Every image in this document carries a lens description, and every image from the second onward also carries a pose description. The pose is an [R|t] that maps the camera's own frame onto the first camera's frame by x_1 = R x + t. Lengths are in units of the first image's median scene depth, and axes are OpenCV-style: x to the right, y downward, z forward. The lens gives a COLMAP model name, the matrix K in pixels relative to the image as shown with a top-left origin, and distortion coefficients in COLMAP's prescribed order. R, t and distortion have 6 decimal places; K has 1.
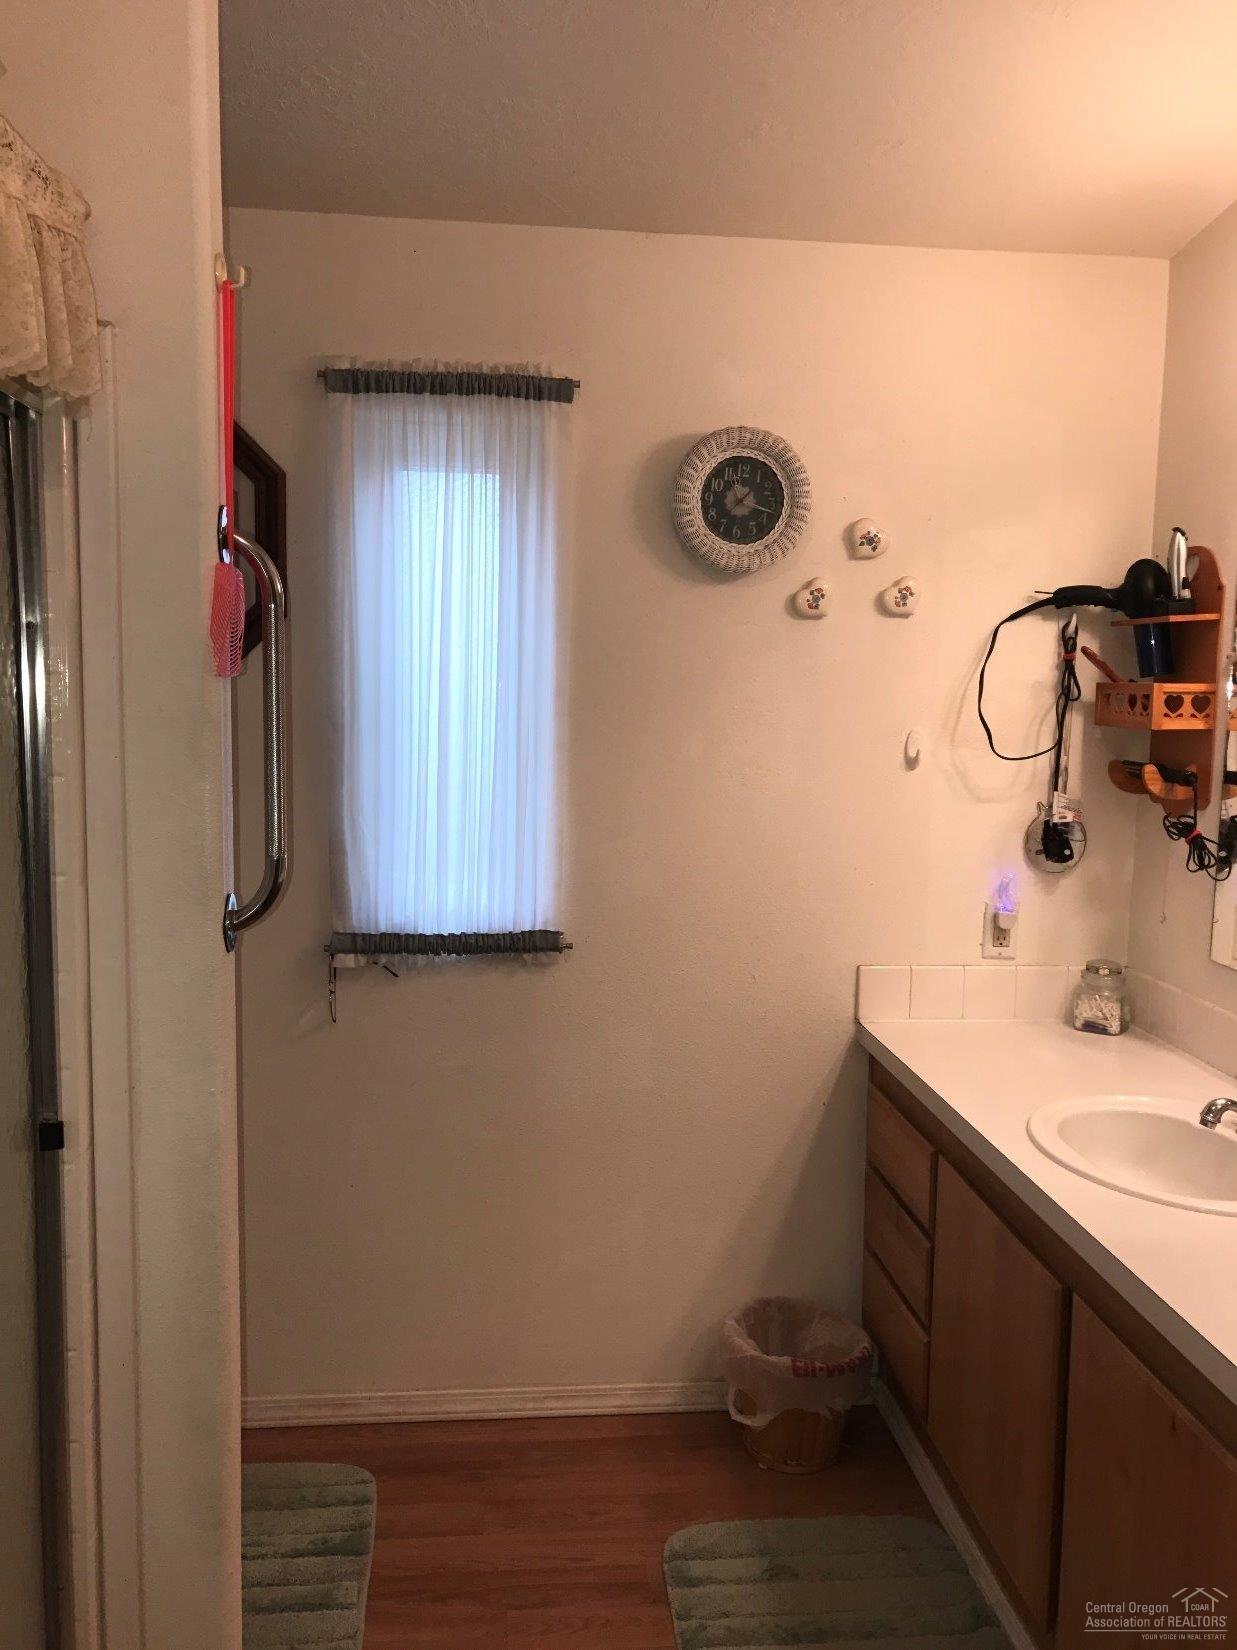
lens RADIAL K [[1343.5, 0, 618.5], [0, 1343.5, 825.0], [0, 0, 1]] dist [0.039653, -0.054464]
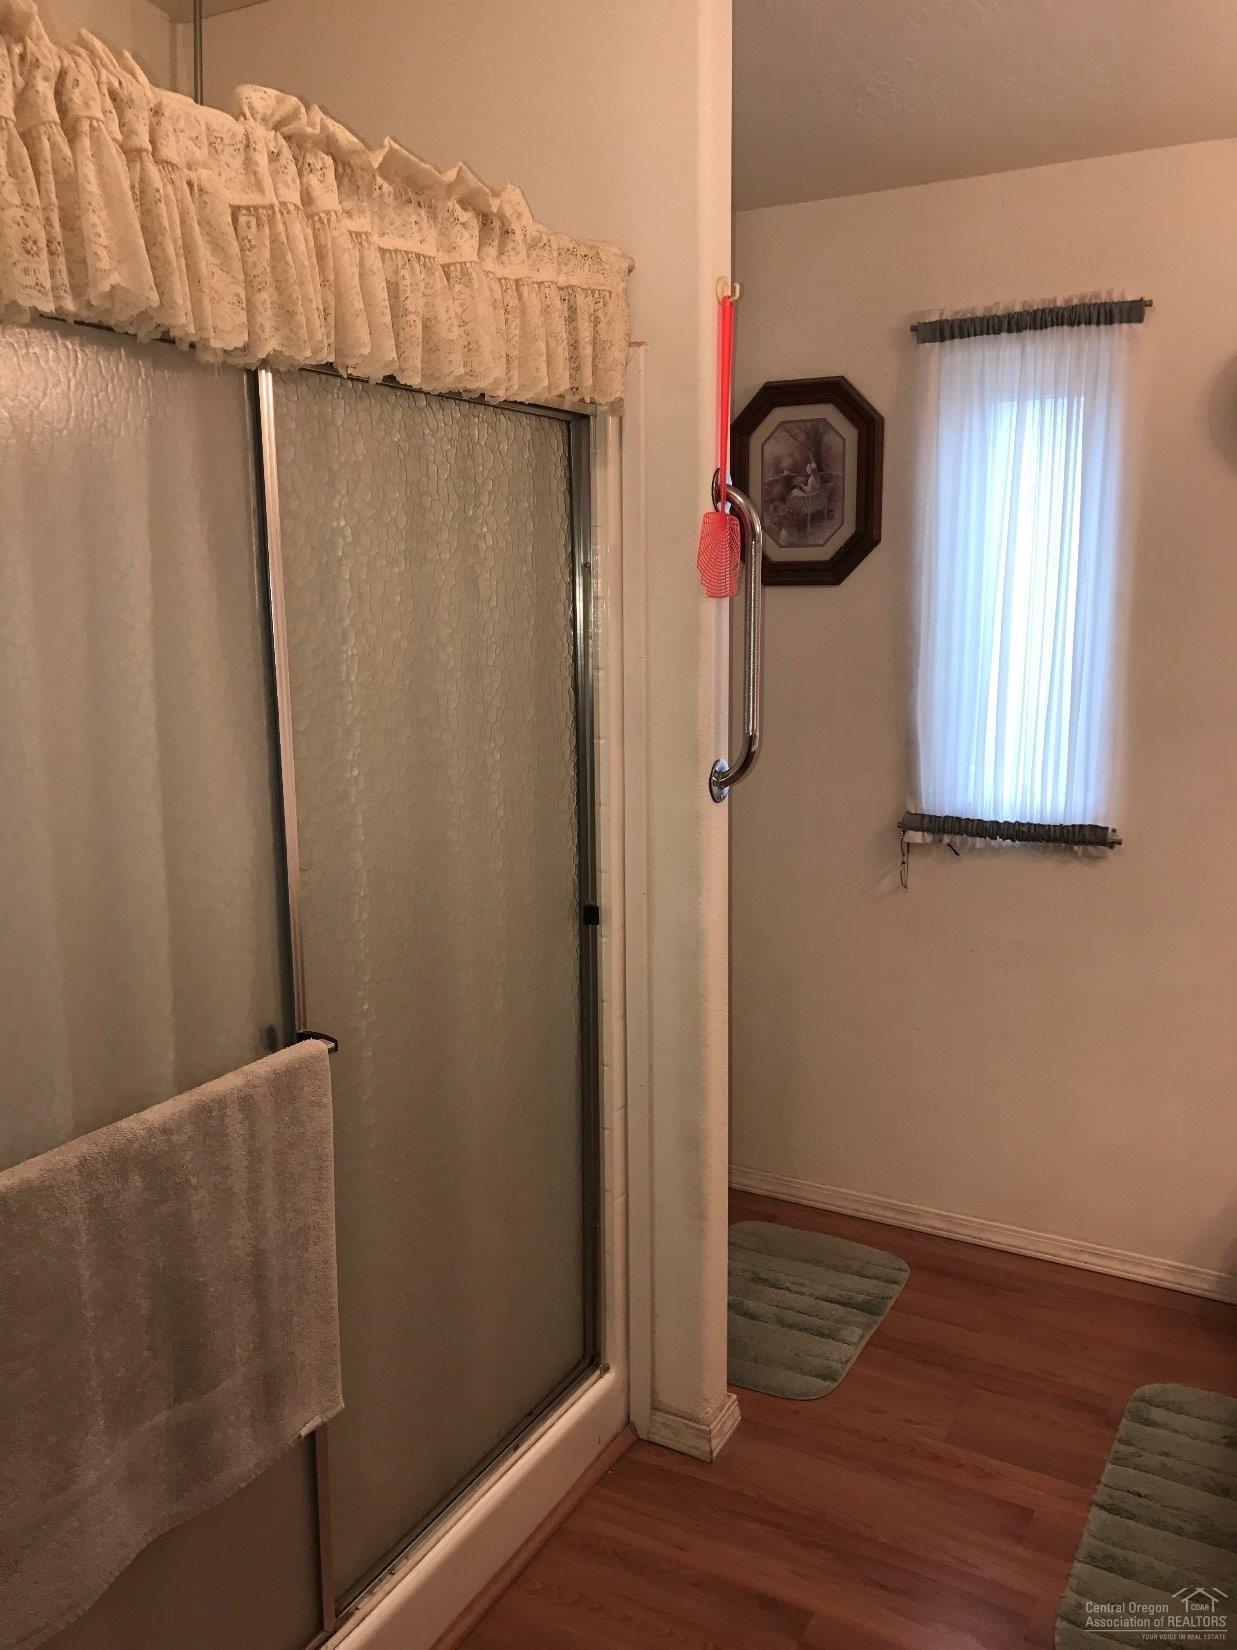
lens RADIAL K [[1338.0, 0, 618.5], [0, 1338.0, 825.0], [0, 0, 1]] dist [0.003808, 0.003710]
pose [[0.819217, 0.077190, -0.568264, 0.254542], [-0.040463, 0.996211, 0.076988, 0.011786], [0.572054, -0.040076, 0.819236, -0.101208]]
